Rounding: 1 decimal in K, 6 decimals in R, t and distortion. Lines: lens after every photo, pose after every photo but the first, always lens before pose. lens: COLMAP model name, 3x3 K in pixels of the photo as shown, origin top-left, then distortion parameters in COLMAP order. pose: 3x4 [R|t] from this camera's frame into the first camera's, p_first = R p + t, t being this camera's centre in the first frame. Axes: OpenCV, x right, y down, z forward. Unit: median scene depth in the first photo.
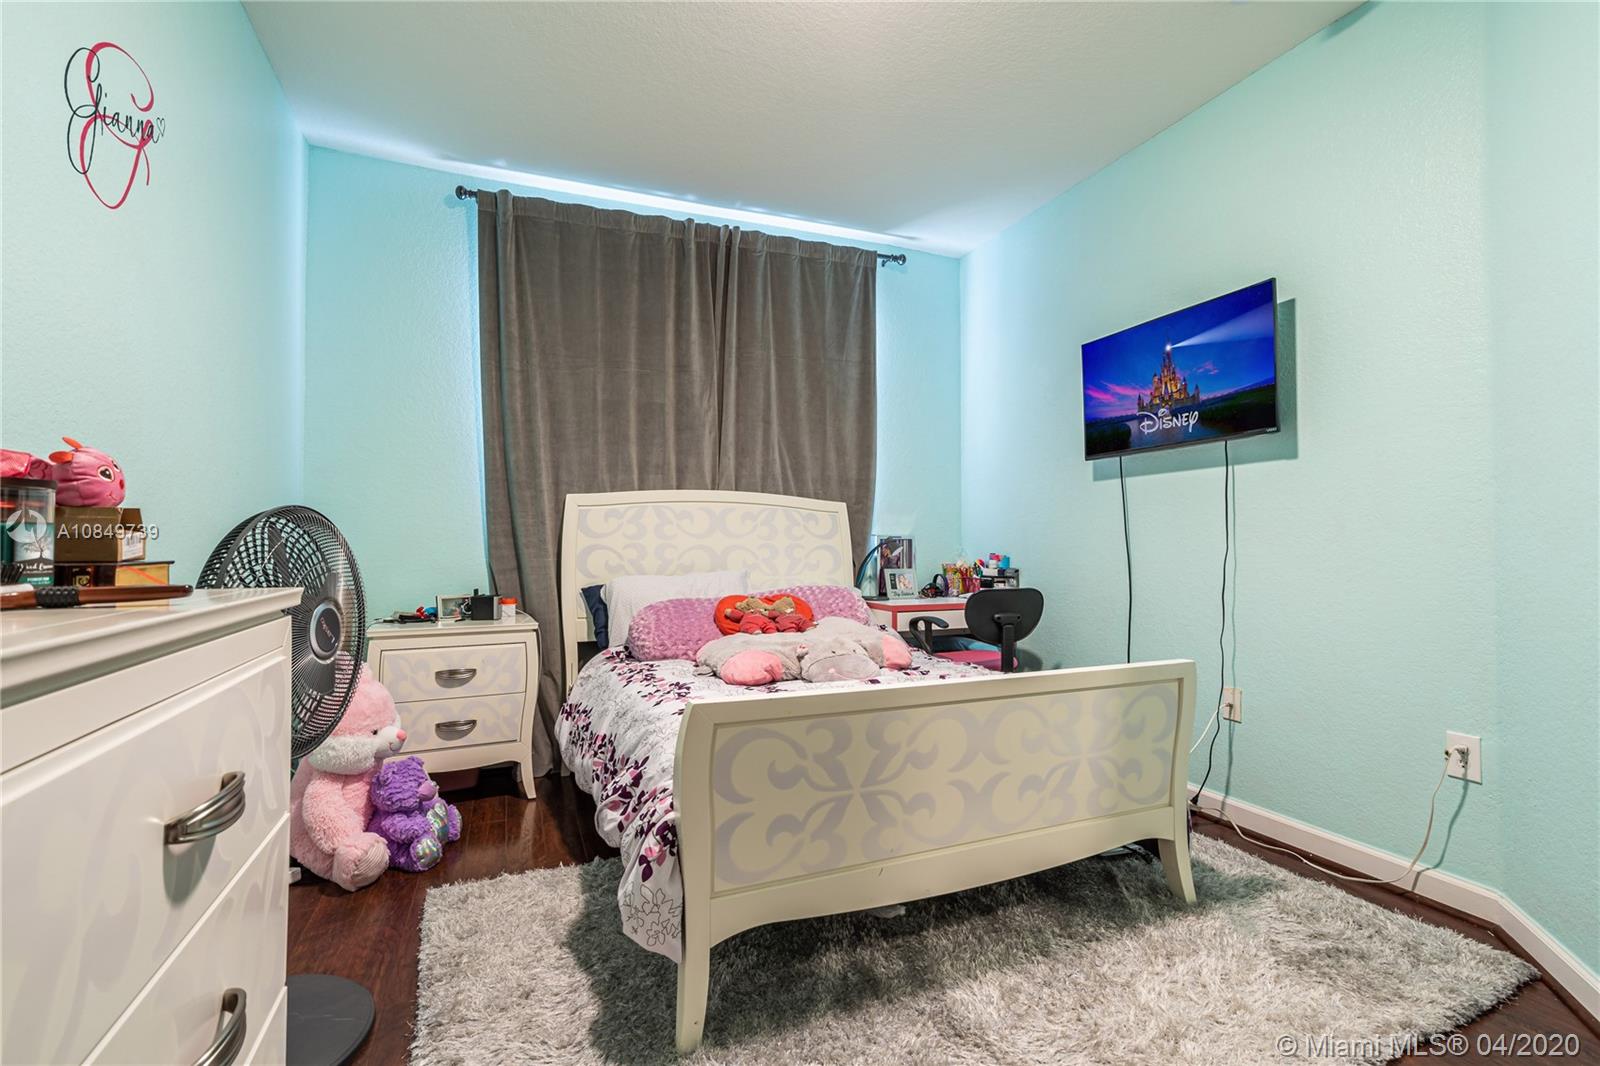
lens RADIAL K [[734.5, 0, 803.1], [0, 734.5, 538.2], [0, 0, 1]] dist [-0.007048, 0.003444]
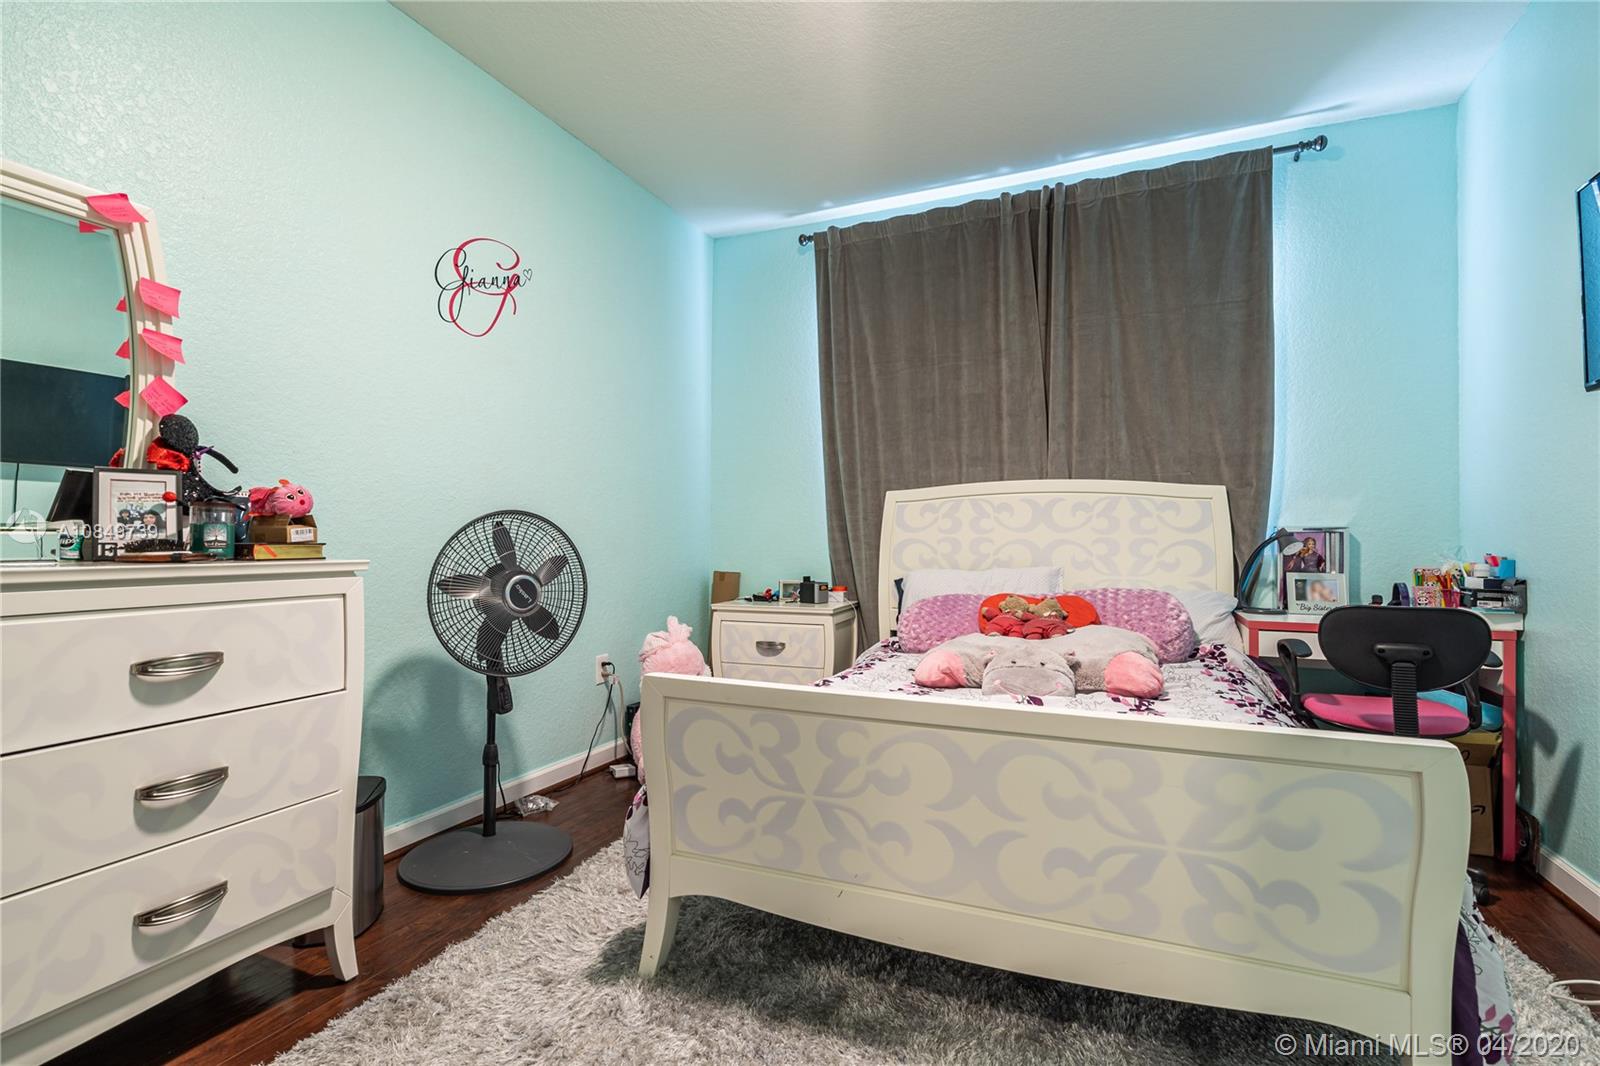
lens RADIAL K [[734.5, 0, 799.3], [0, 734.5, 537.5], [0, 0, 1]] dist [-0.007048, 0.003444]
pose [[0.698969, -0.000468, -0.715152, 0.371835], [0.003257, 0.999992, 0.002528, 0.004240], [0.715145, -0.004096, 0.698964, 0.167551]]
